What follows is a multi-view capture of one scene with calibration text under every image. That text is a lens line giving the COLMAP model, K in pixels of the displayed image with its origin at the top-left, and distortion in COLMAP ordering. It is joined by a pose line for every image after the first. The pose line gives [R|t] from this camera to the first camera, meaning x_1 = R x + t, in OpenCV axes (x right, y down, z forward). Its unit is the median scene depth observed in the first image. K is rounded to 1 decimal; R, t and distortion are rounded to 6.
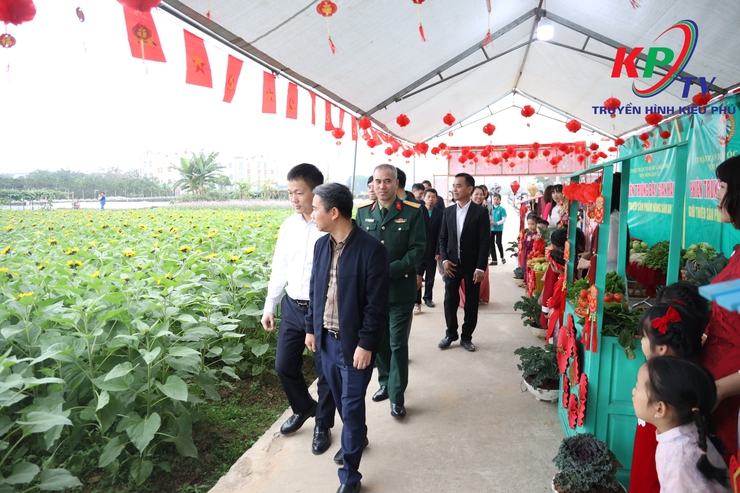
lens RADIAL K [[526.8, 0, 370.0], [0, 526.8, 246.5], [0, 0, 1]] dist [-0.057149, 0.000072]
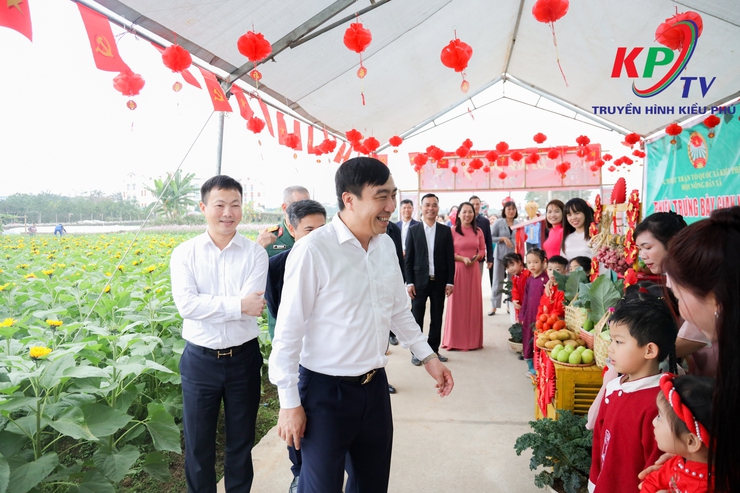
lens RADIAL K [[526.8, 0, 370.0], [0, 526.8, 246.5], [0, 0, 1]] dist [-0.057149, 0.000072]
pose [[0.999824, -0.006213, 0.017721, 0.066364], [0.006961, 0.999076, -0.042418, -0.024135], [-0.017441, 0.042533, 0.998943, 0.256067]]
